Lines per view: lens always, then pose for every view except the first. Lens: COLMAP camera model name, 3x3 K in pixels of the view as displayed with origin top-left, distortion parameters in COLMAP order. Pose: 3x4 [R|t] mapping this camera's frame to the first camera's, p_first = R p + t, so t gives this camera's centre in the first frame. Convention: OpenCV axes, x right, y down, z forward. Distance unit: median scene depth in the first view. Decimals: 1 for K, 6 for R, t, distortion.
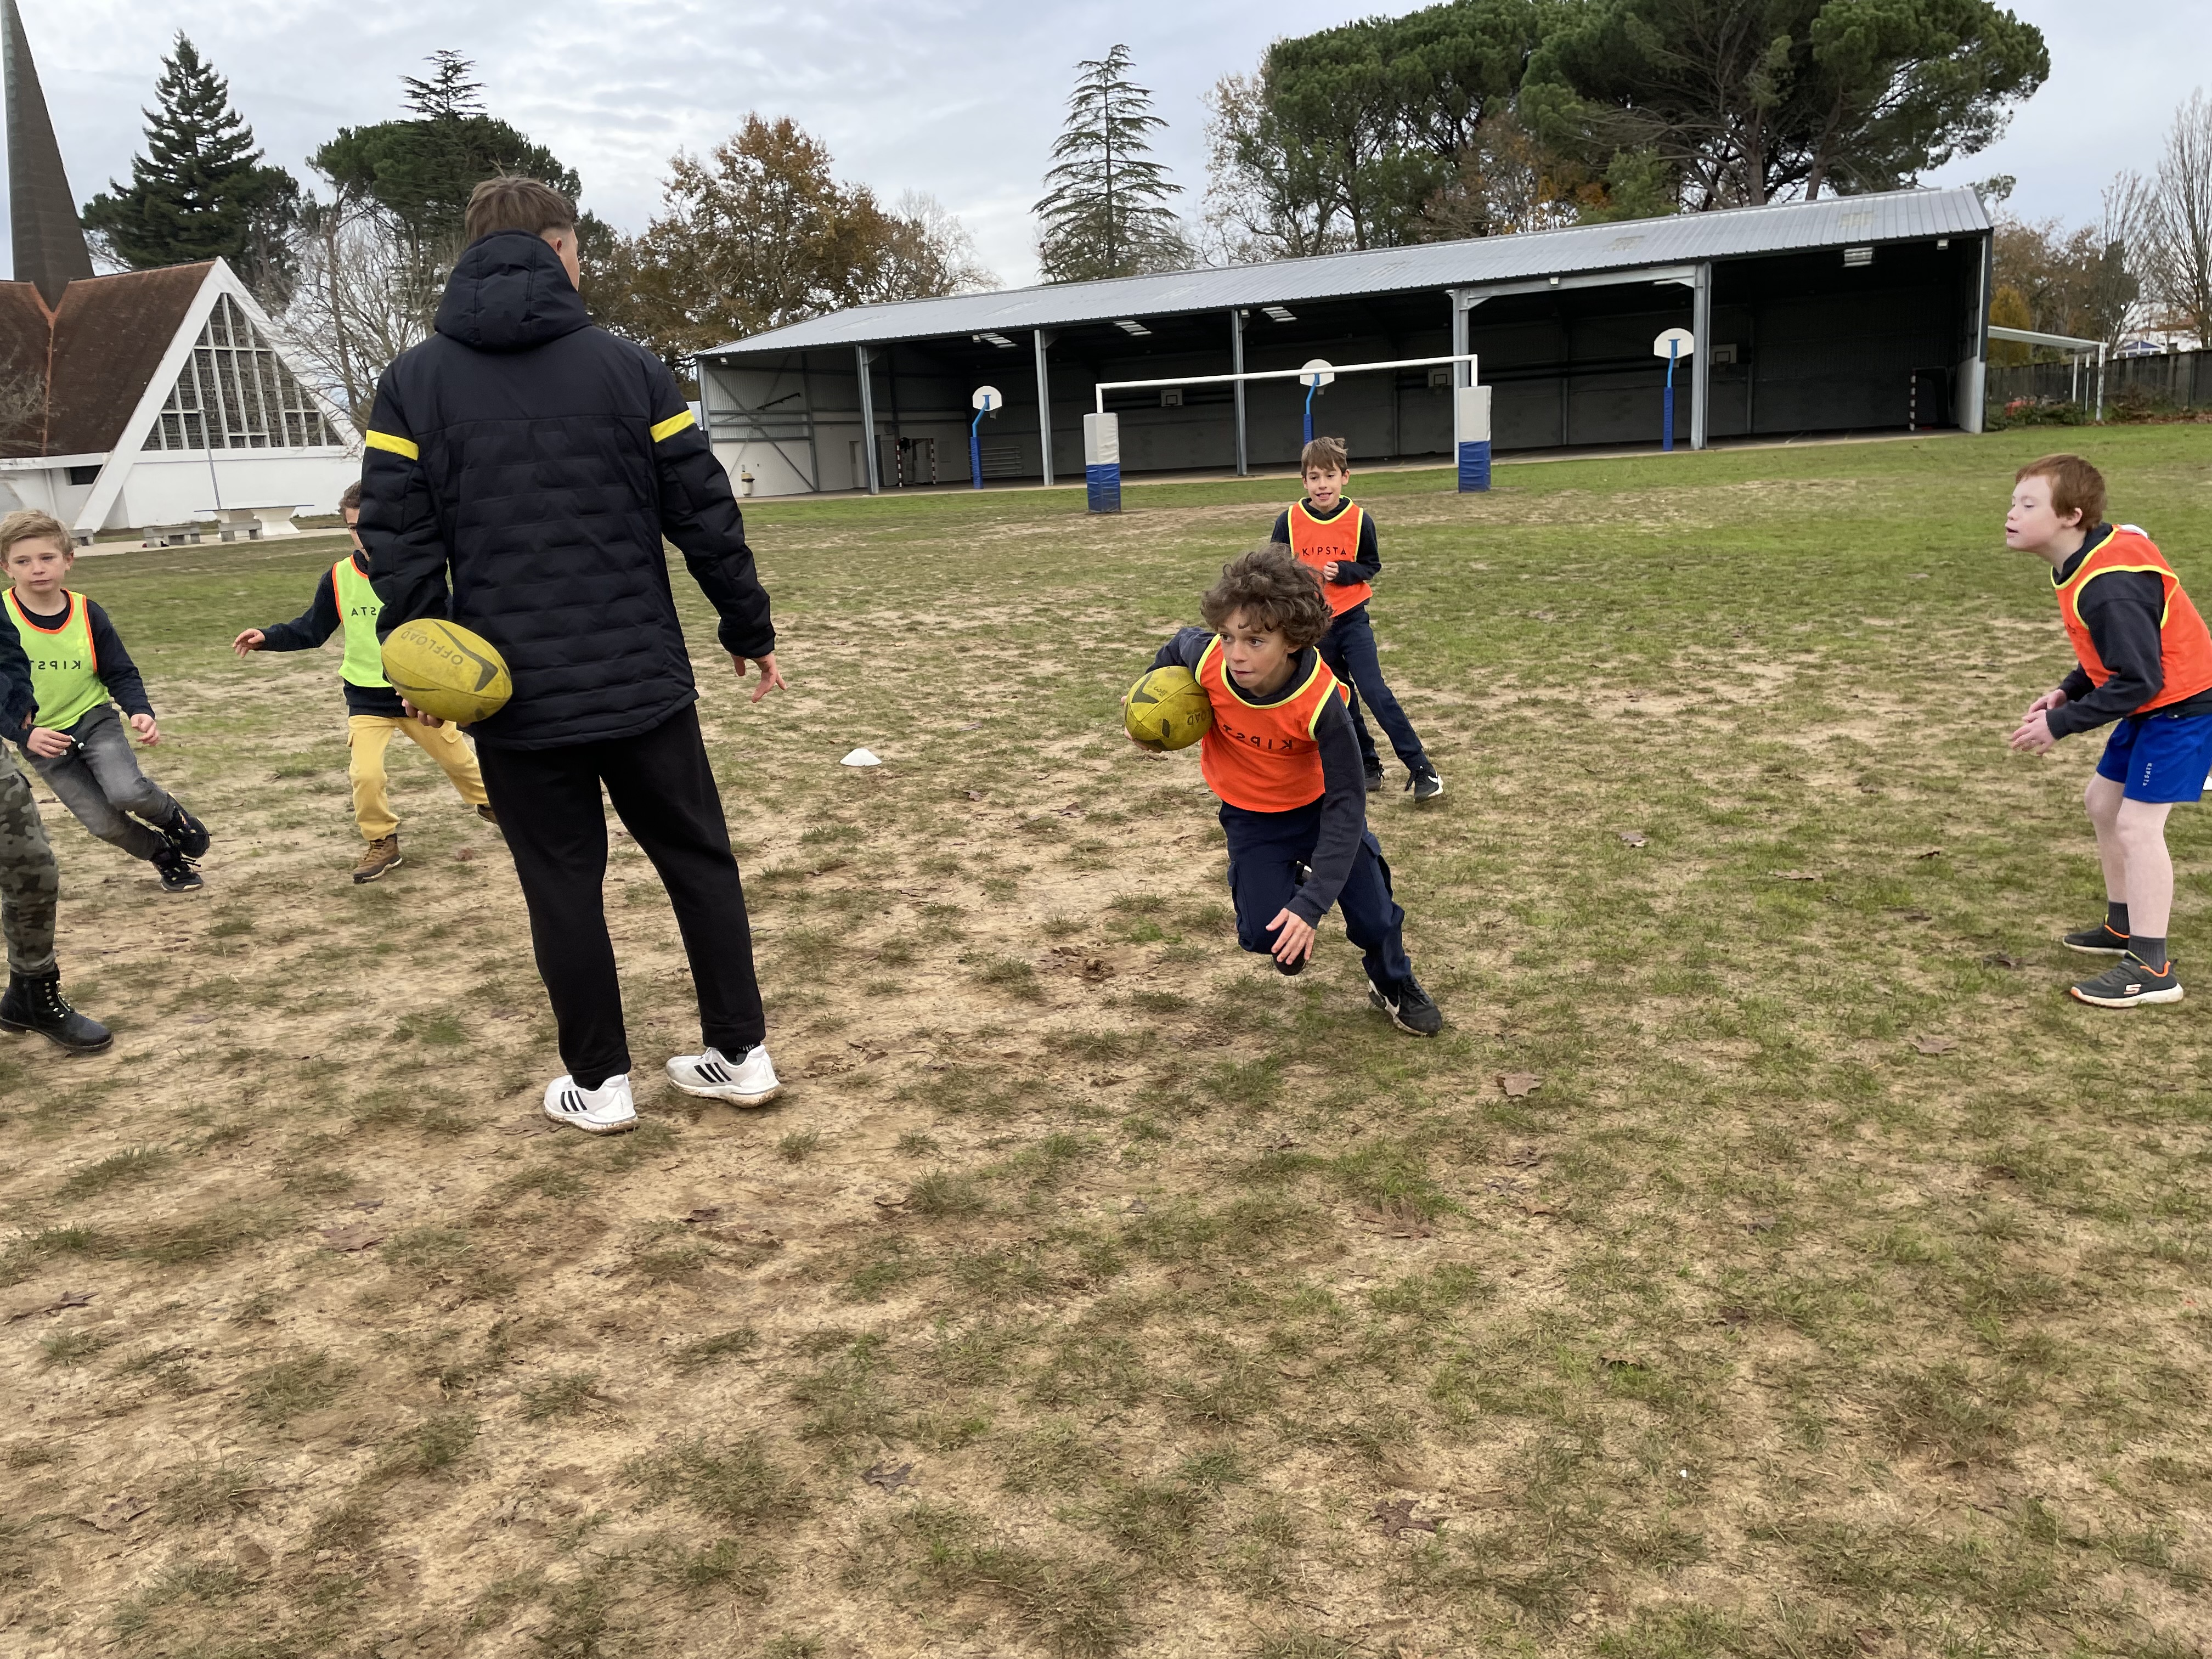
lens RADIAL K [[1716.2, 0, 1040.2], [0, 1716.2, 813.7], [0, 0, 1]] dist [0.086053, -0.108828]
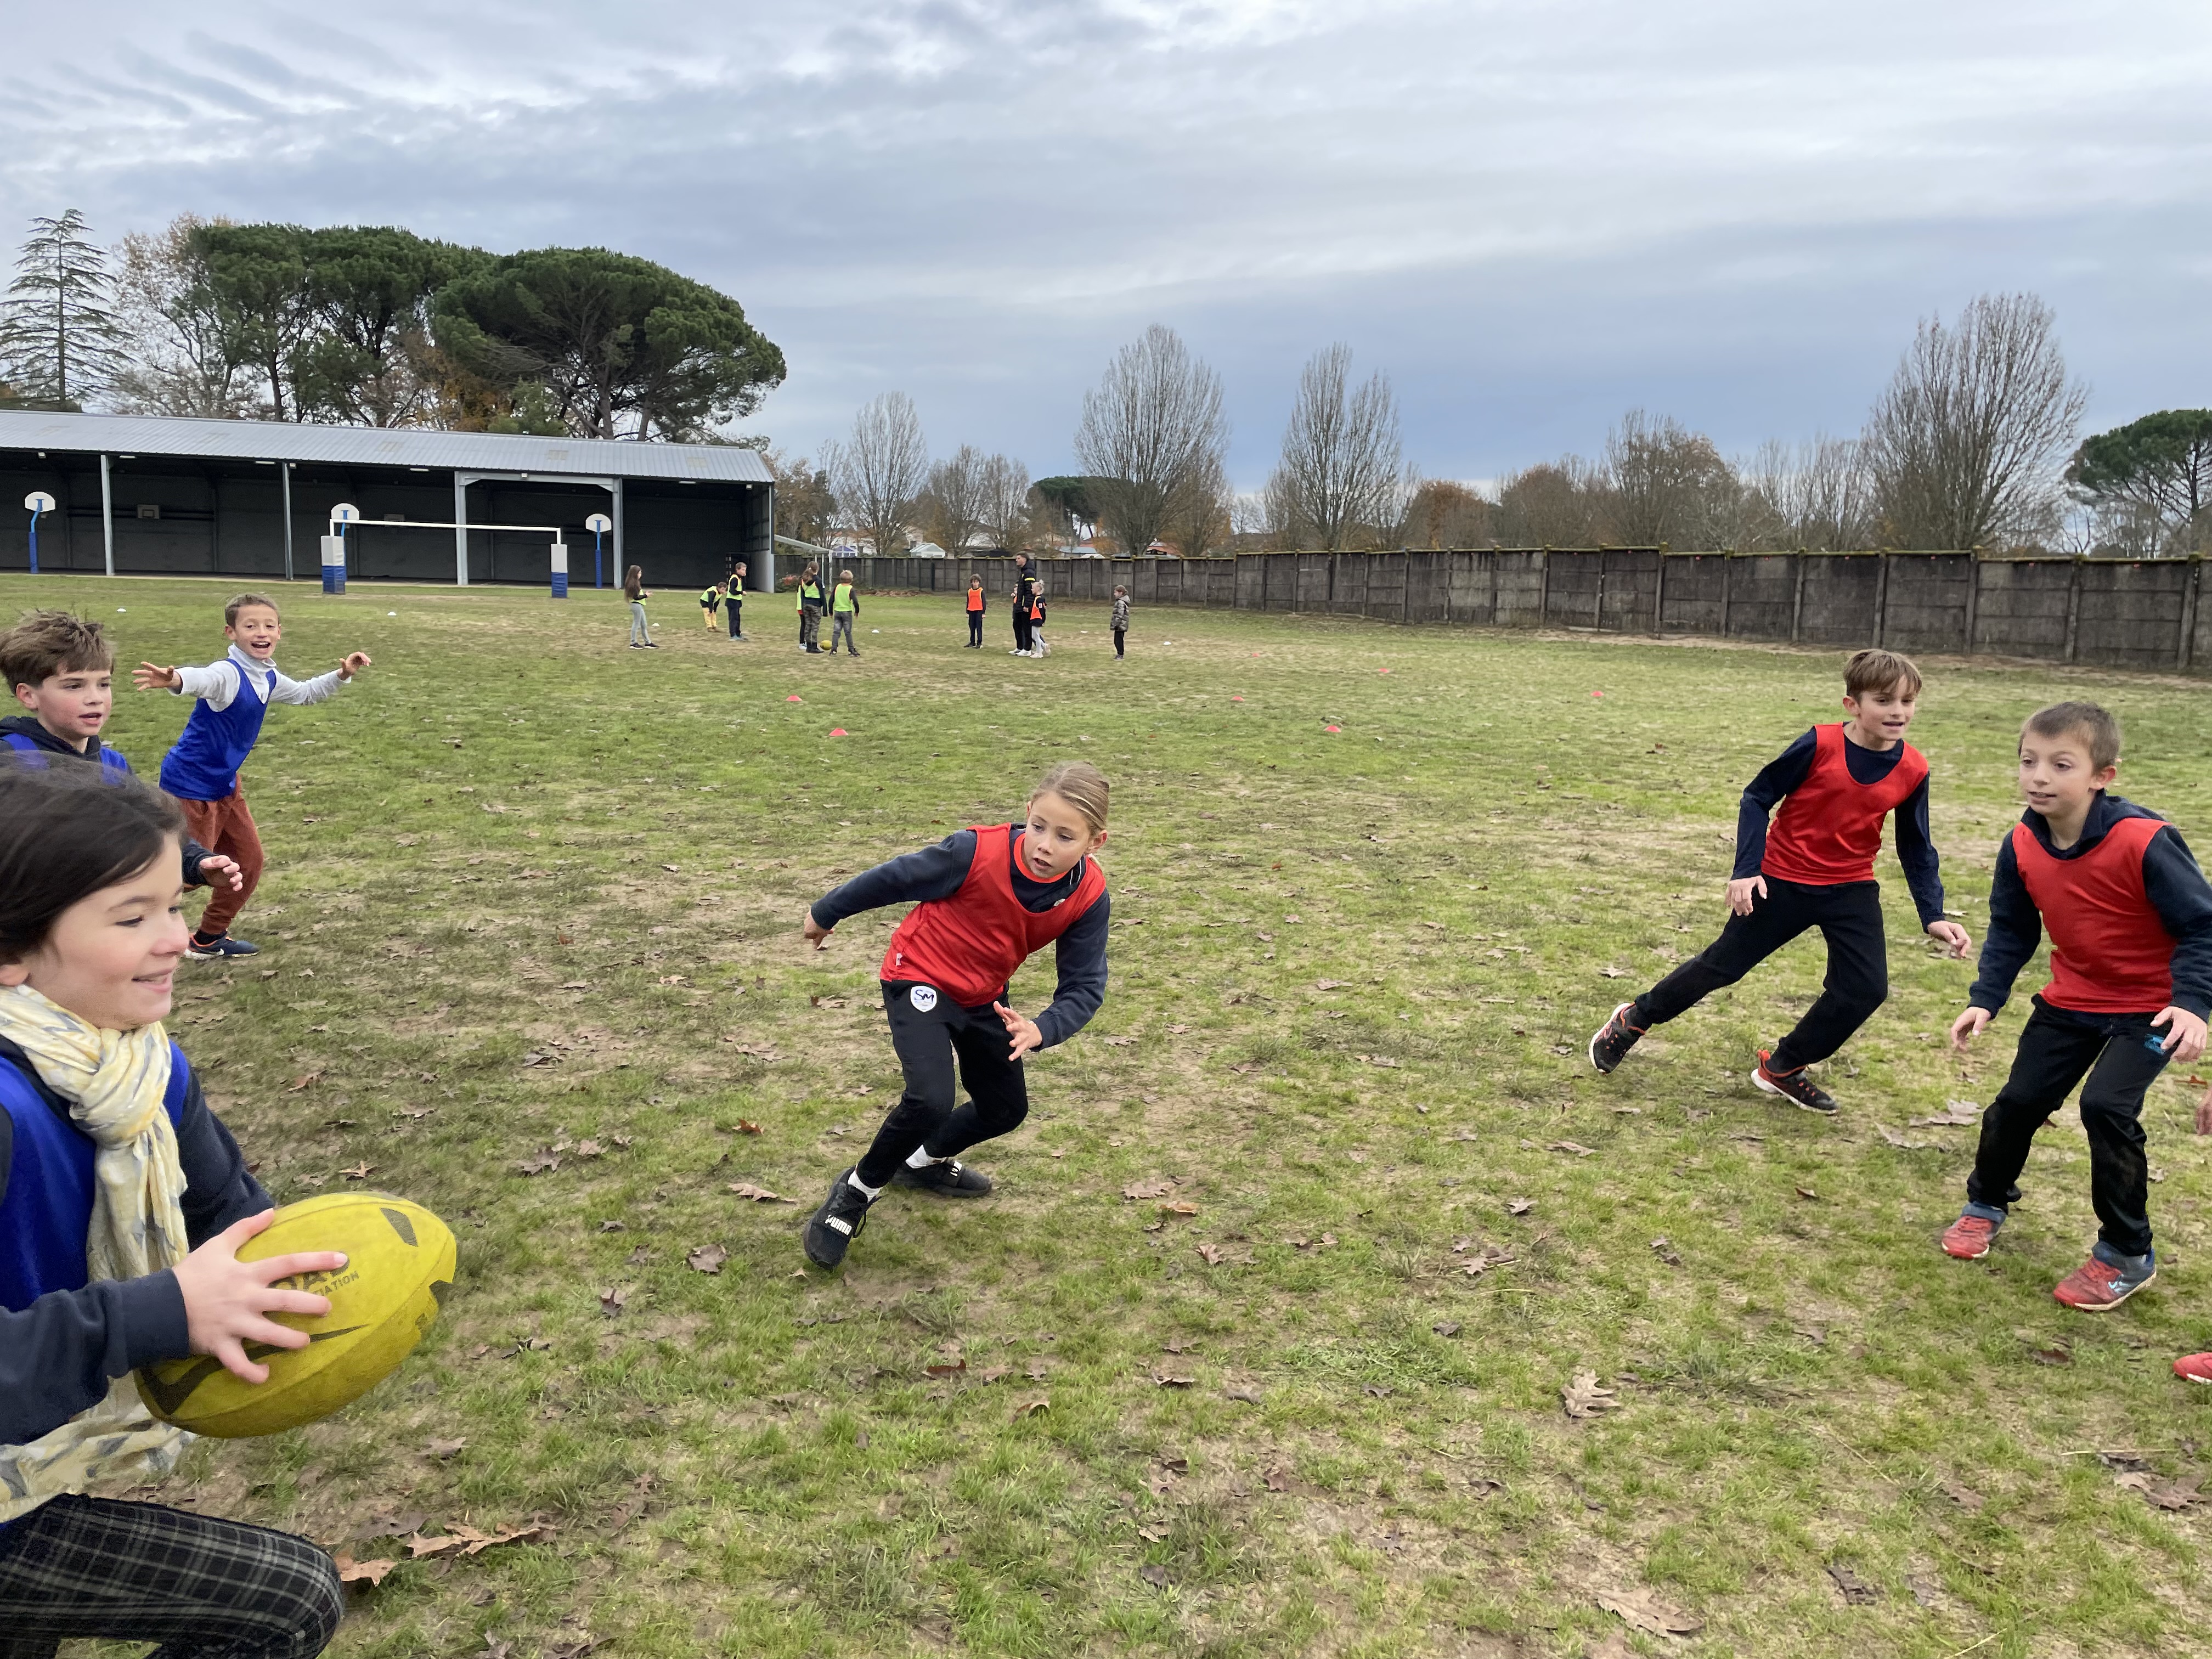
lens RADIAL K [[1716.2, 0, 1122.1], [0, 1716.2, 817.0], [0, 0, 1]] dist [0.086053, -0.108828]
pose [[0.753035, -0.013127, 0.657849, -0.268359], [0.066055, 0.996258, -0.055732, 0.099441], [-0.654656, 0.085422, 0.751085, -0.405471]]
